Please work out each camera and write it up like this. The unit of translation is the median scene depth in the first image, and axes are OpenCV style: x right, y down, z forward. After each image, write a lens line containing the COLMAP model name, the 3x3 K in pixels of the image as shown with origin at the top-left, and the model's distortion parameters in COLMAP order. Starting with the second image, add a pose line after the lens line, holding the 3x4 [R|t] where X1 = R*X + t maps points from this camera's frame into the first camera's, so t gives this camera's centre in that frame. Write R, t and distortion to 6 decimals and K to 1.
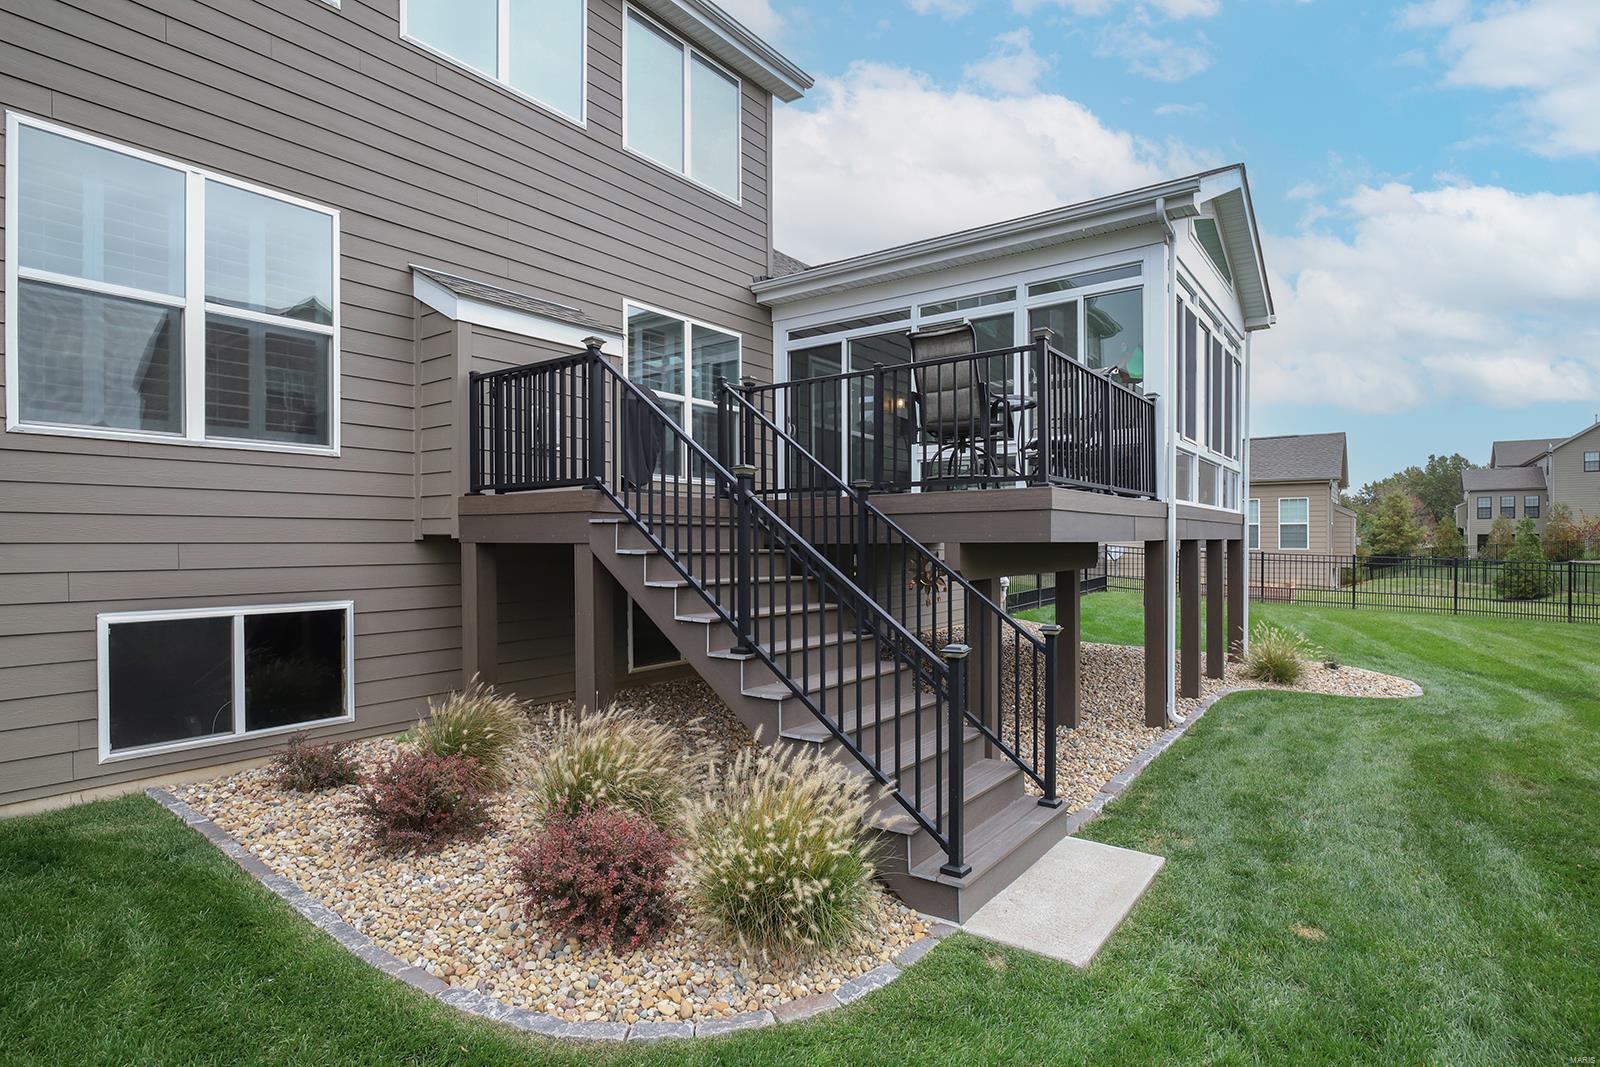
lens RADIAL K [[830.9, 0, 795.3], [0, 830.9, 538.7], [0, 0, 1]] dist [-0.004565, -0.000321]
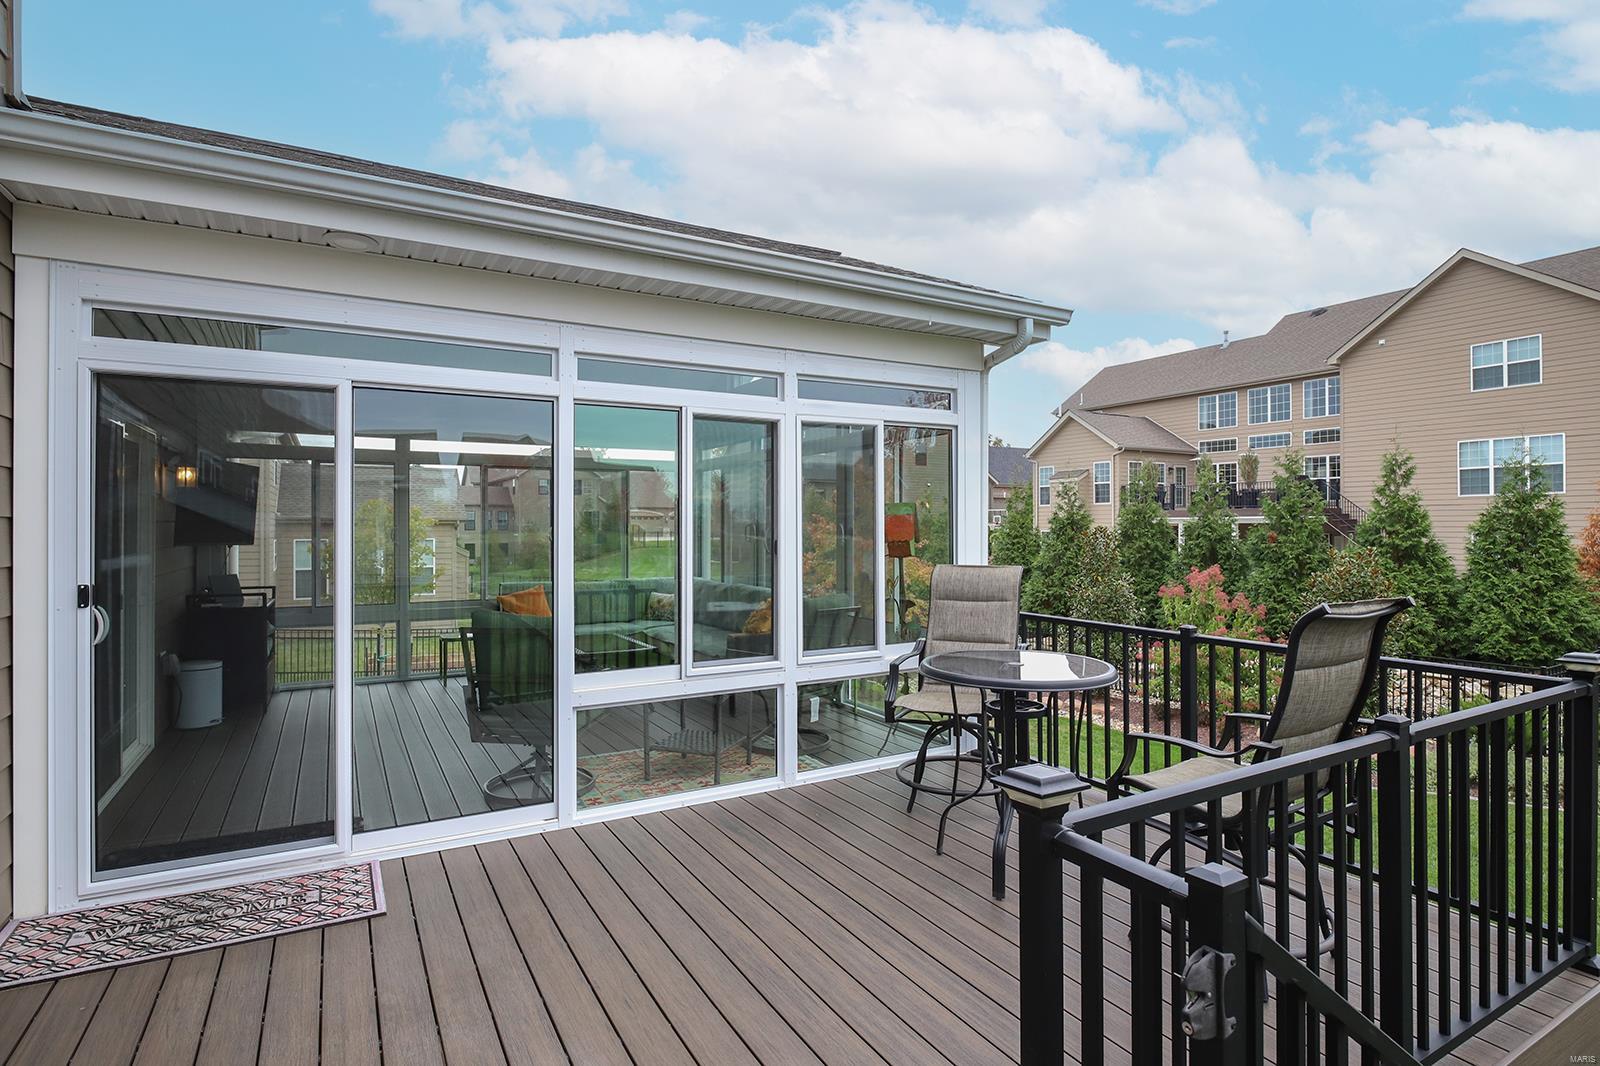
lens RADIAL K [[830.9, 0, 811.9], [0, 830.9, 533.3], [0, 0, 1]] dist [-0.004565, -0.000321]
pose [[0.391327, 0.000608, 0.920252, -0.301395], [0.003503, 0.999992, -0.002150, -0.267870], [-0.920245, 0.004065, 0.391321, 1.043482]]
